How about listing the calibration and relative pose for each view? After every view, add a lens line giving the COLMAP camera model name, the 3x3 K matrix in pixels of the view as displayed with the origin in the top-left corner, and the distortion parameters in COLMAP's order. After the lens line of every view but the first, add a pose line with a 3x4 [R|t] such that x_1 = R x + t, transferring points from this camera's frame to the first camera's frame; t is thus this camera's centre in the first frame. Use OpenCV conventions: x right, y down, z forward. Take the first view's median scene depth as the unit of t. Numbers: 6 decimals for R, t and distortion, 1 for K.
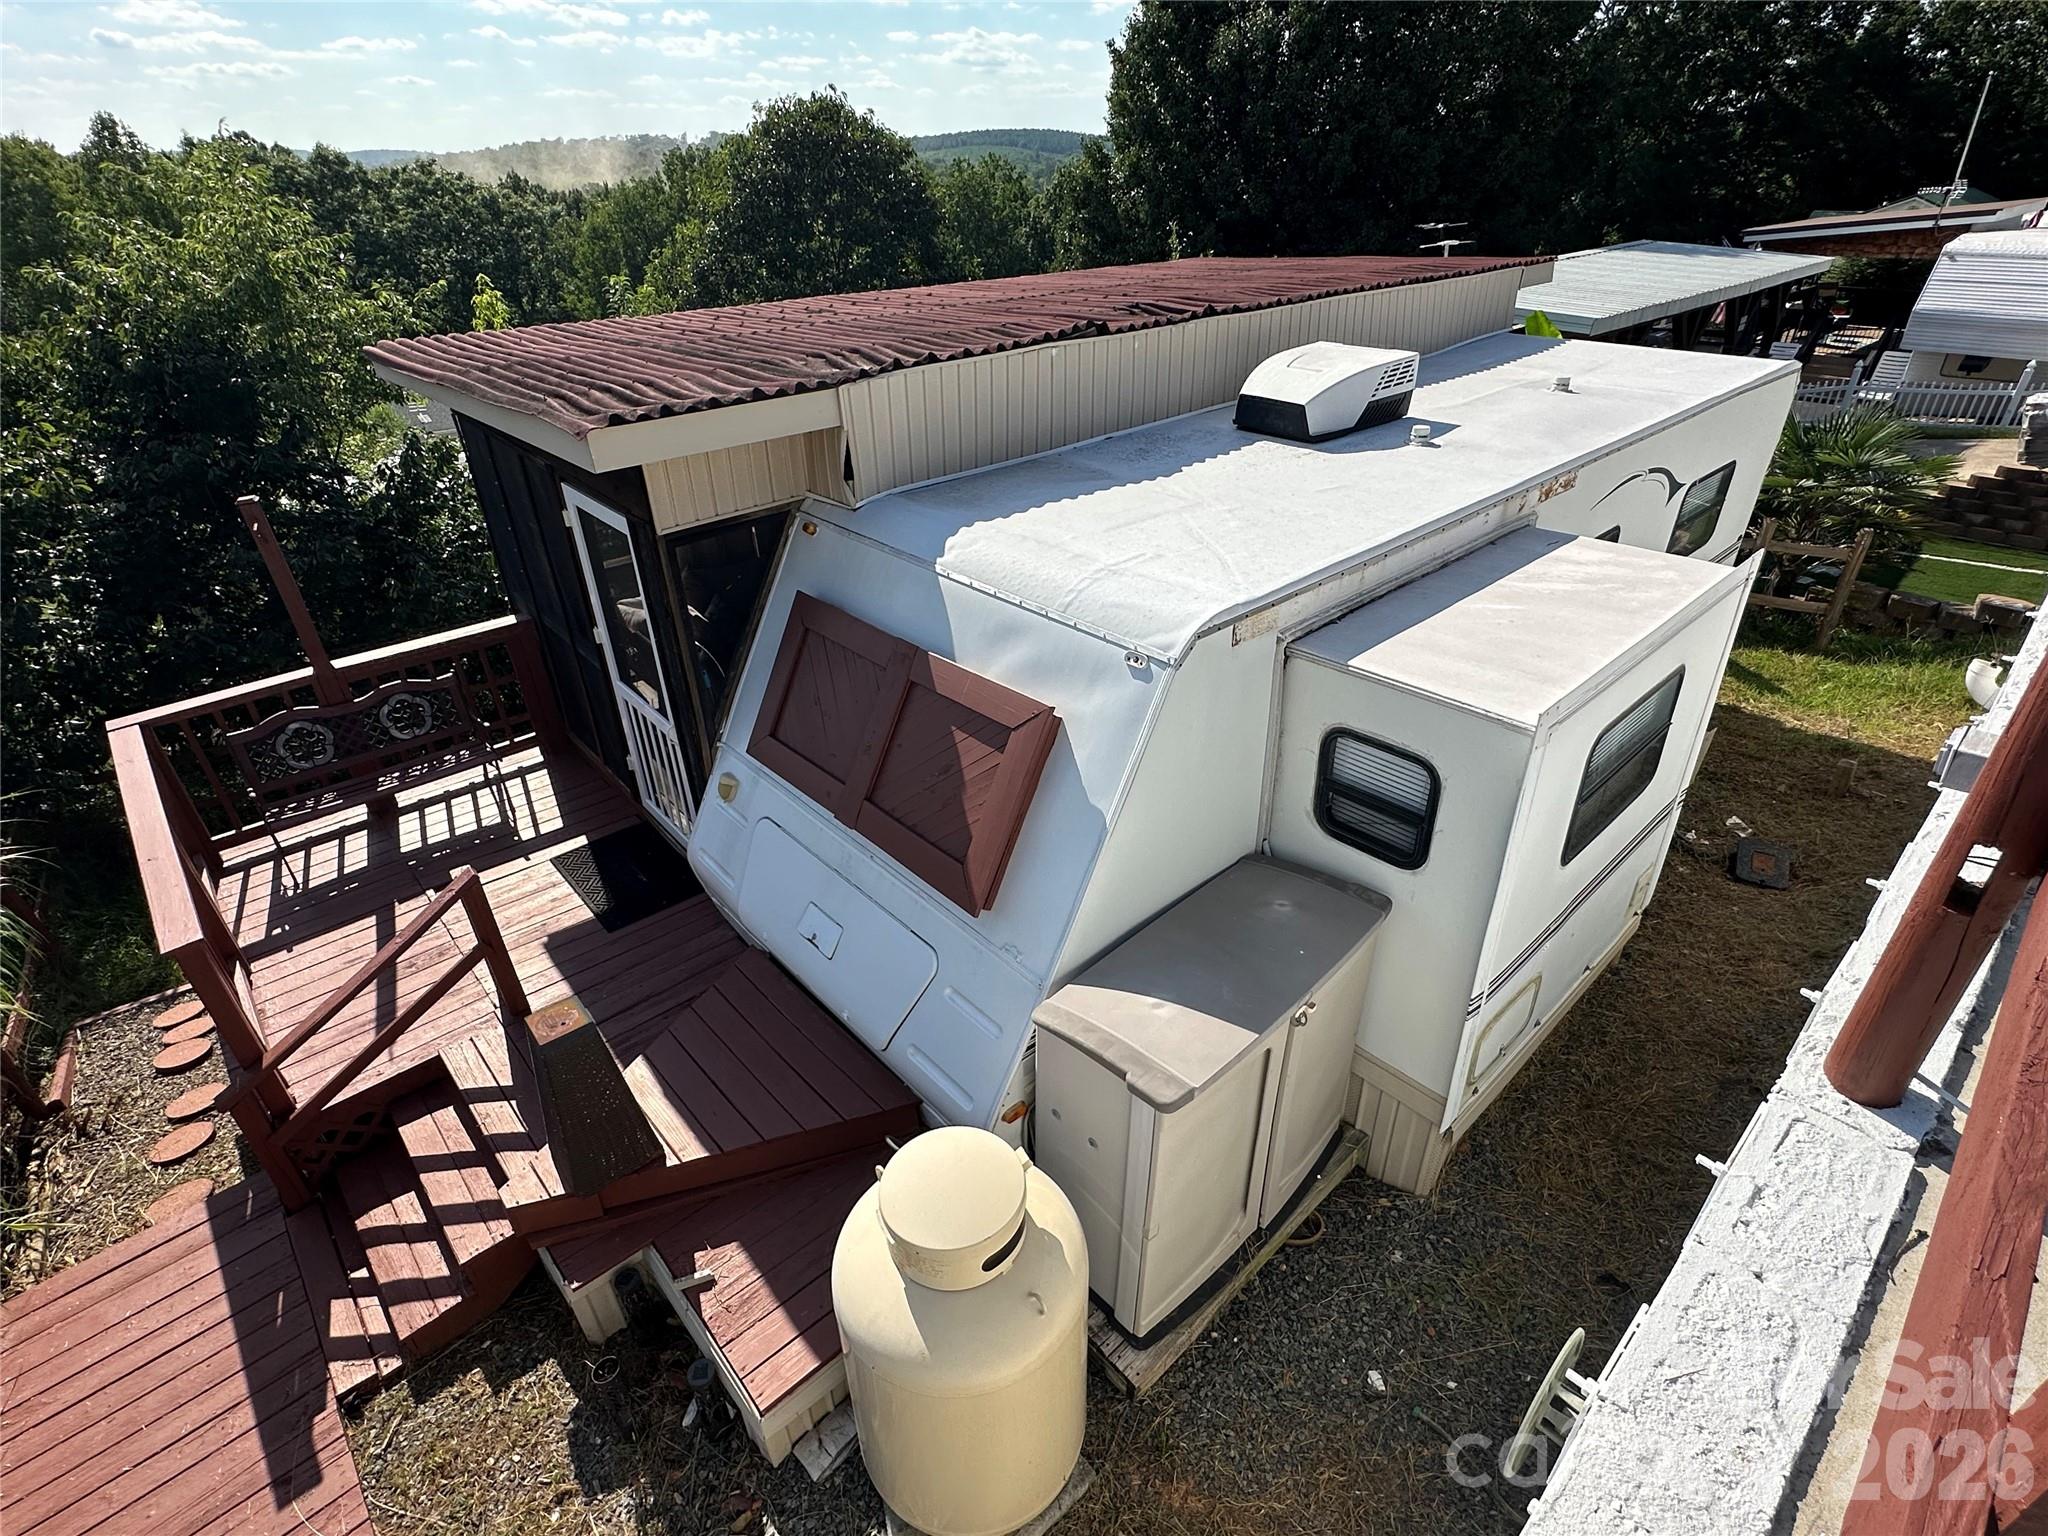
lens RADIAL K [[1008.9, 0, 1024.0], [0, 1008.9, 768.0], [0, 0, 1]] dist [0.000587, 0.000035]
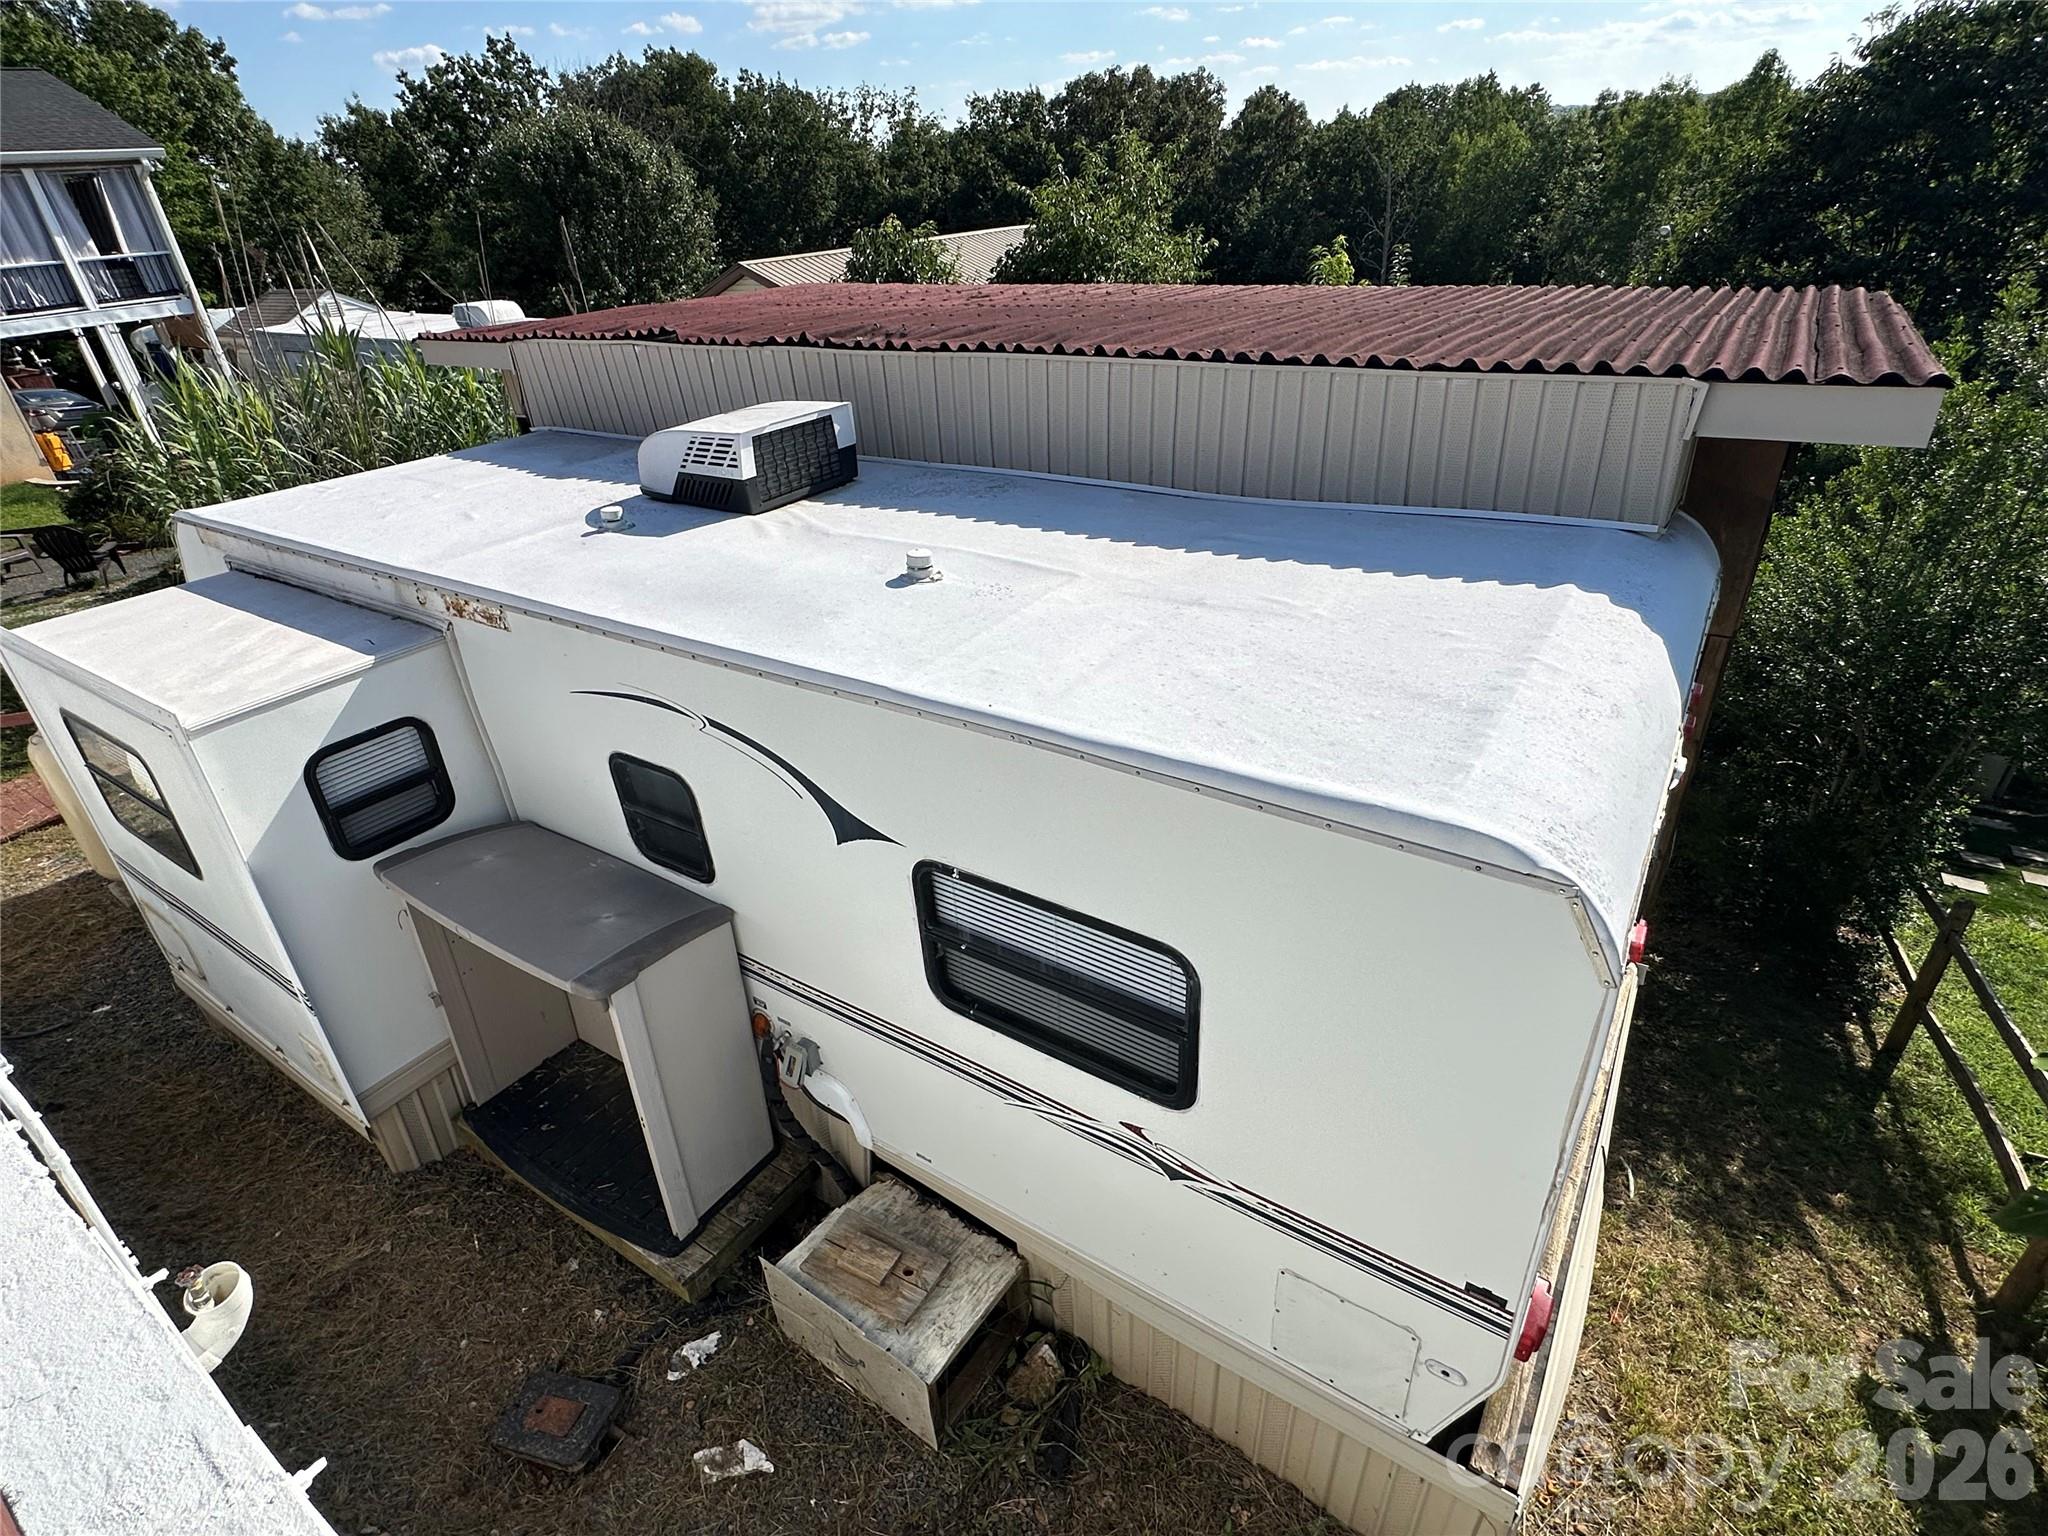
lens RADIAL K [[1093.3, 0, 1063.0], [0, 1093.3, 773.3], [0, 0, 1]] dist [-0.002484, -0.000487]
pose [[0.223020, 0.473482, -0.852101, 1.598852], [-0.448463, 0.825957, 0.341579, -0.758775], [0.865530, 0.305957, 0.396545, 1.261144]]
